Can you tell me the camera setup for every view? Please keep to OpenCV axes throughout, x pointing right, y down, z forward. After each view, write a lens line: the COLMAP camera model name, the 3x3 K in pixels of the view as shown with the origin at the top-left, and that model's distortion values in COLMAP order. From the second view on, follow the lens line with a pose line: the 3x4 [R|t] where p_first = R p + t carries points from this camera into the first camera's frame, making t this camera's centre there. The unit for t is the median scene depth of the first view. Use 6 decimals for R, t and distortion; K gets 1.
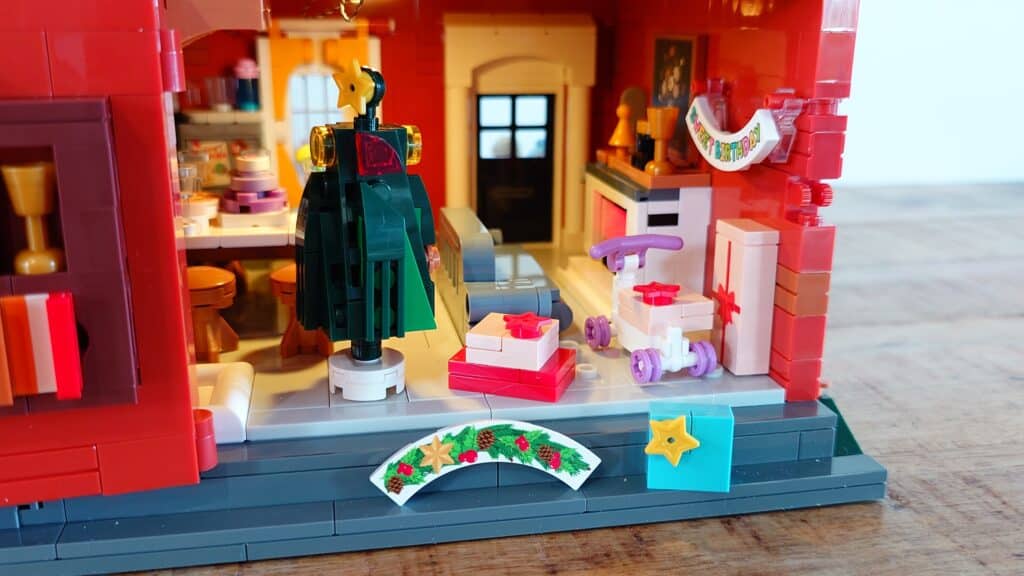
lens RADIAL K [[961.9, 0, 514.2], [0, 961.9, 293.0], [0, 0, 1]] dist [-0.003807, 0.006057]
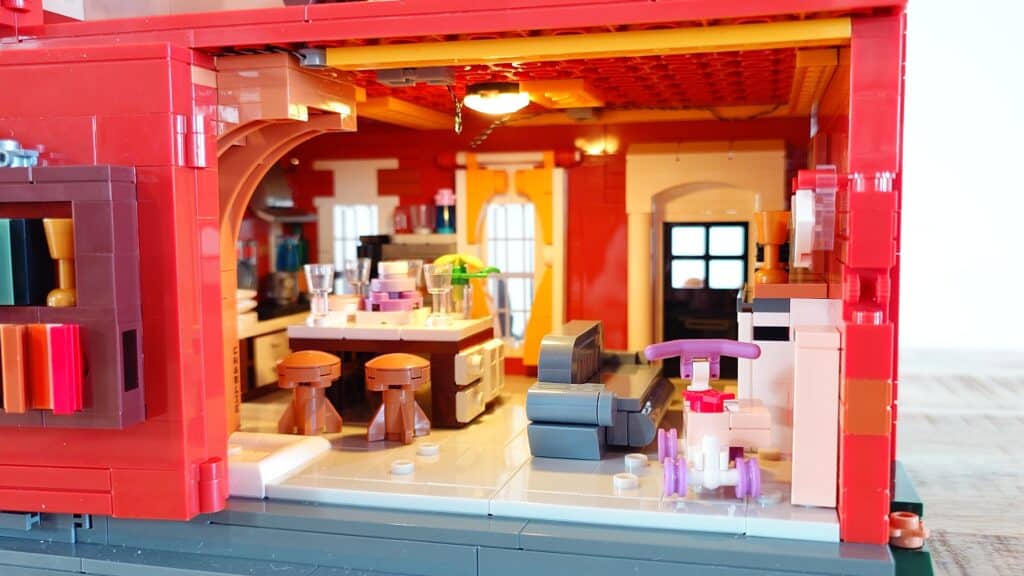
lens RADIAL K [[948.7, 0, 512.0], [0, 948.7, 288.0], [0, 0, 1]] dist [-0.001439, 0.000273]
pose [[0.899795, 0.019433, -0.435880, 0.271707], [-0.106877, 0.978389, -0.177009, 0.054476], [0.423021, 0.205857, 0.882426, 0.093378]]
